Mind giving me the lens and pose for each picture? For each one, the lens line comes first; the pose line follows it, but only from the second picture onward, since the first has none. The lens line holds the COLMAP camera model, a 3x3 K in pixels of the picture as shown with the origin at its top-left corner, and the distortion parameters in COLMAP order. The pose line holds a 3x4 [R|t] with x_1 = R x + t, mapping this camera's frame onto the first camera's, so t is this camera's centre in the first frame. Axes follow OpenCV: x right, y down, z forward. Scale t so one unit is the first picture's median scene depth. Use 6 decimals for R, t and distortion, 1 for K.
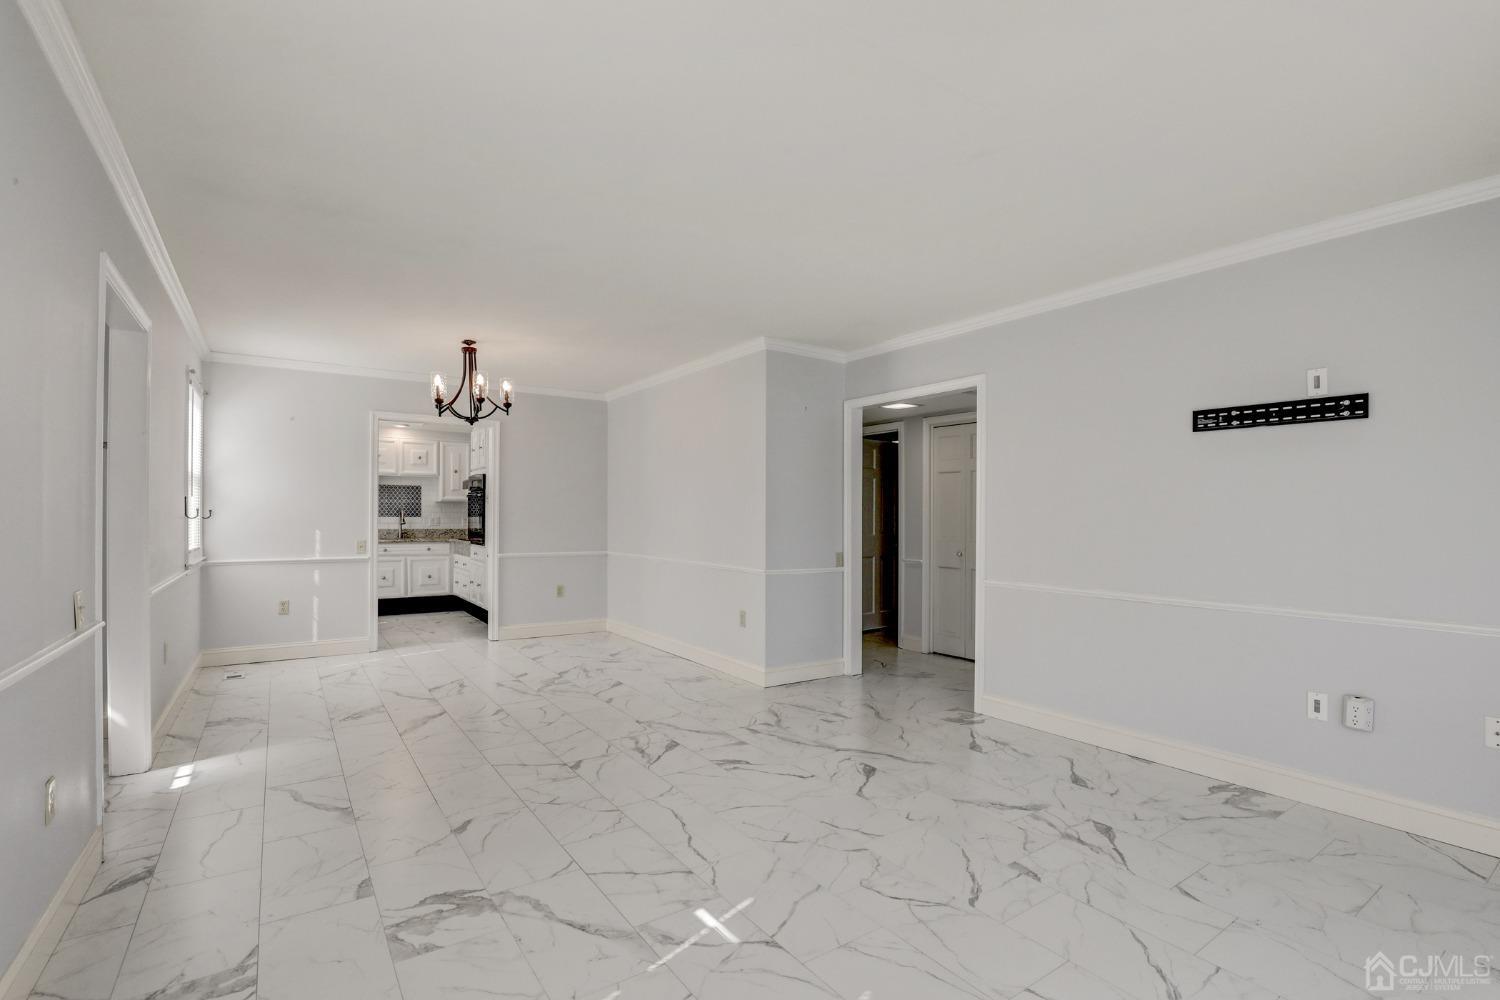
lens RADIAL K [[691.3, 0, 751.5], [0, 691.3, 516.0], [0, 0, 1]] dist [-0.037735, 0.008135]
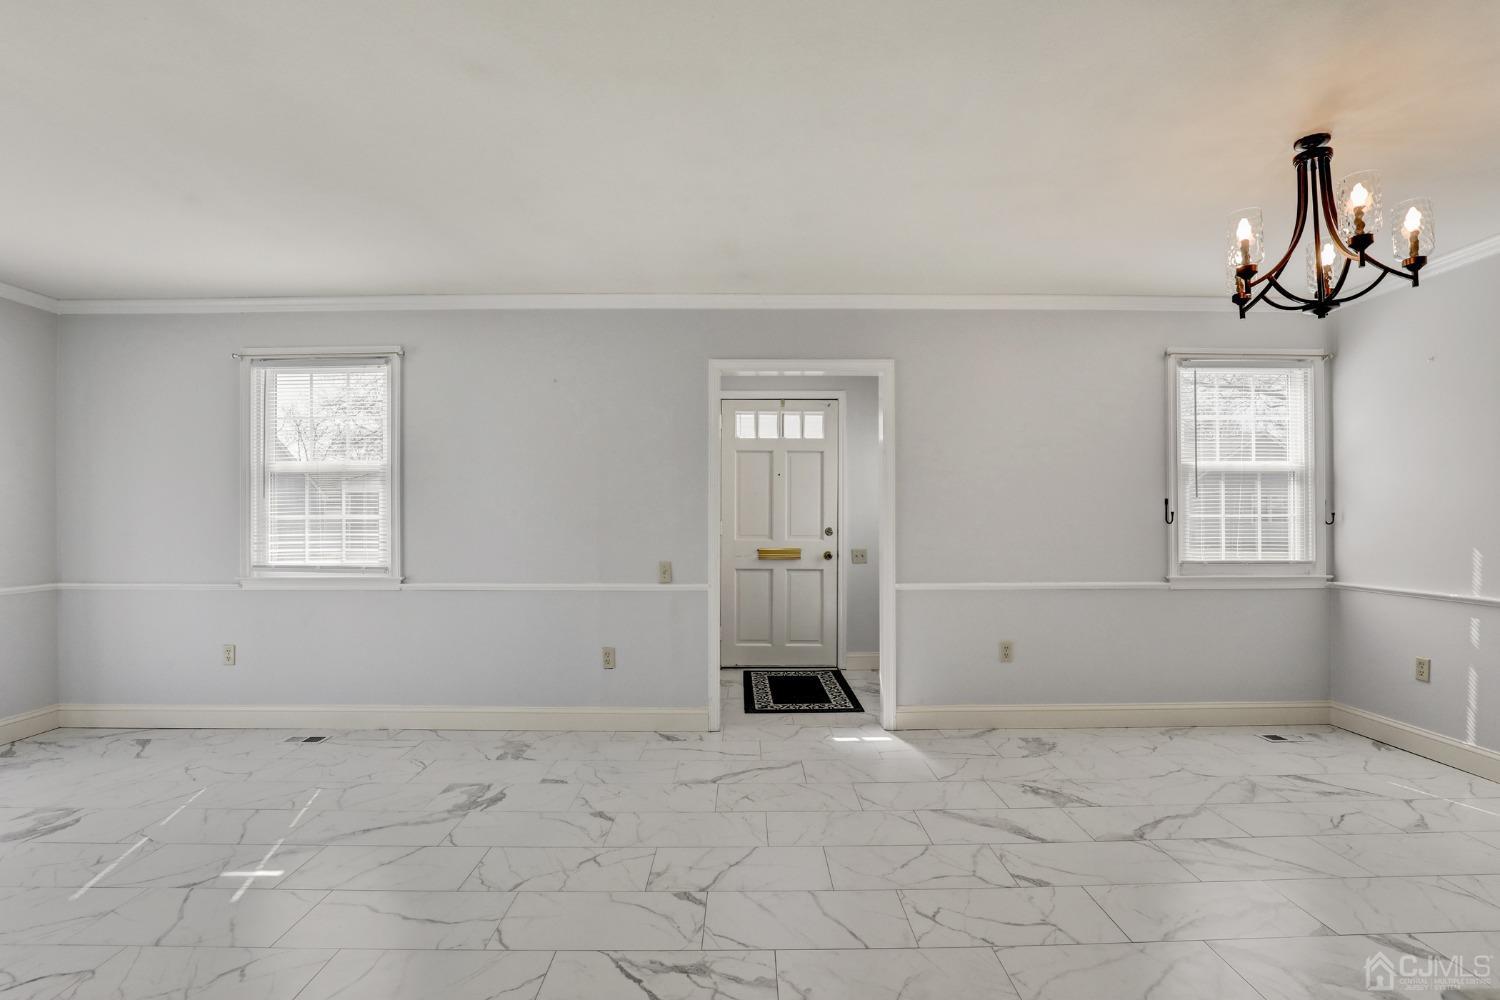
lens RADIAL K [[691.3, 0, 751.5], [0, 691.3, 516.0], [0, 0, 1]] dist [-0.037735, 0.008135]
pose [[-0.563949, -0.007602, -0.825774, 0.177390], [-0.001339, 0.999965, -0.008292, 0.001700], [0.825808, -0.003571, -0.563940, 0.985972]]
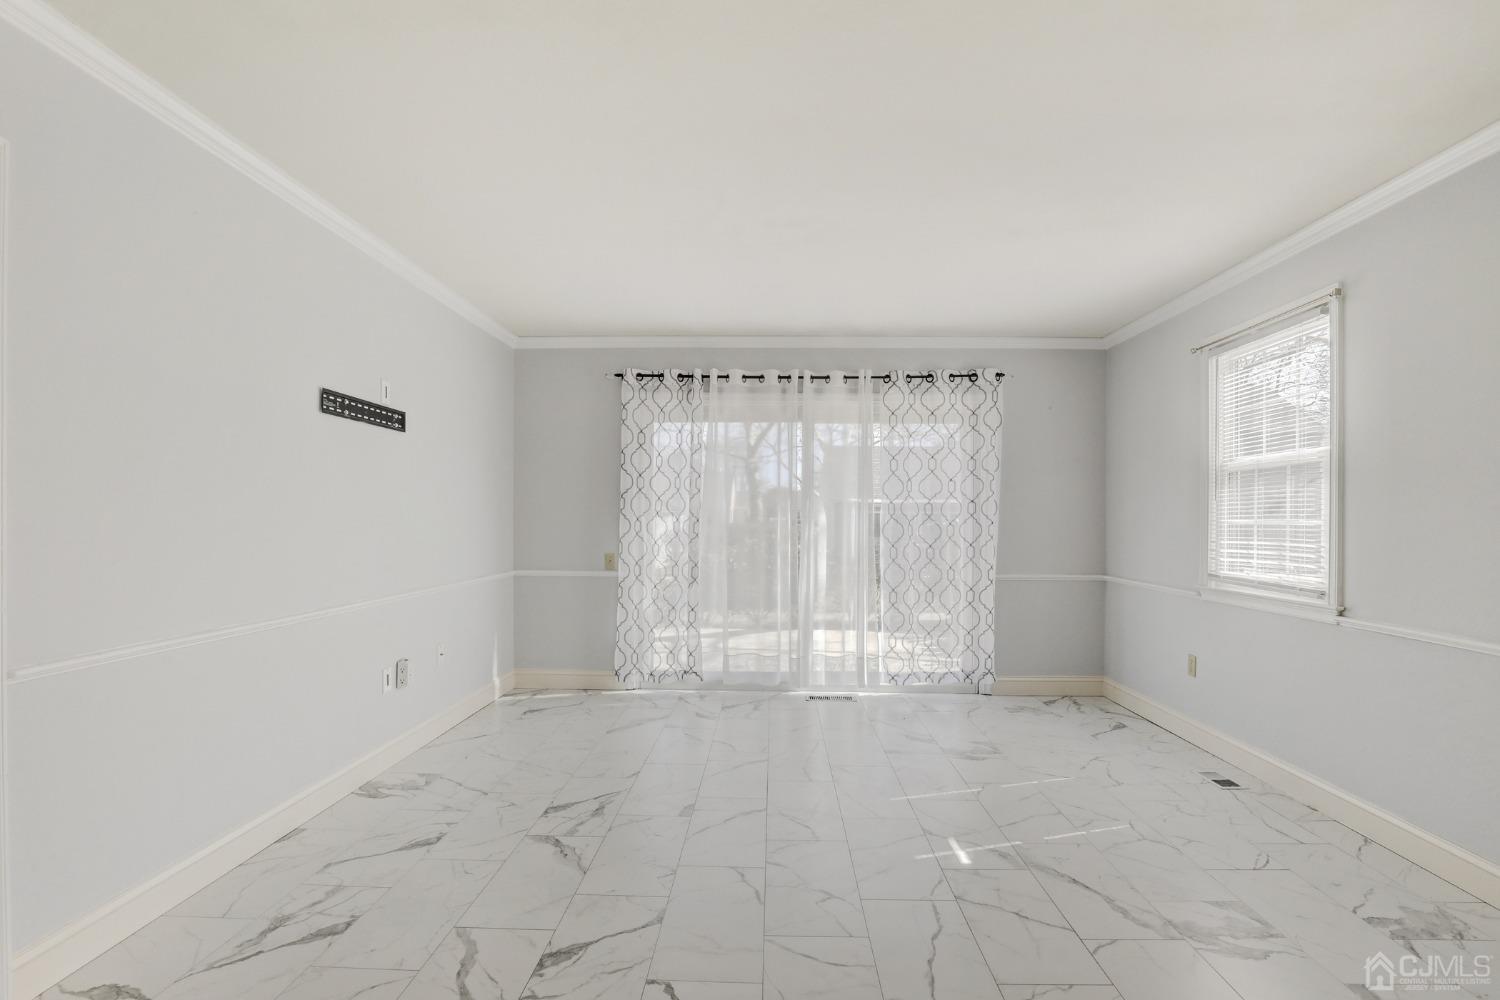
lens RADIAL K [[695.3, 0, 754.1], [0, 695.3, 526.3], [0, 0, 1]] dist [-0.039200, 0.007291]
pose [[-0.804042, -0.020937, 0.594204, -0.202351], [-0.014964, 0.999776, 0.014979, -0.001400], [-0.594384, 0.003152, -0.804175, 0.937939]]
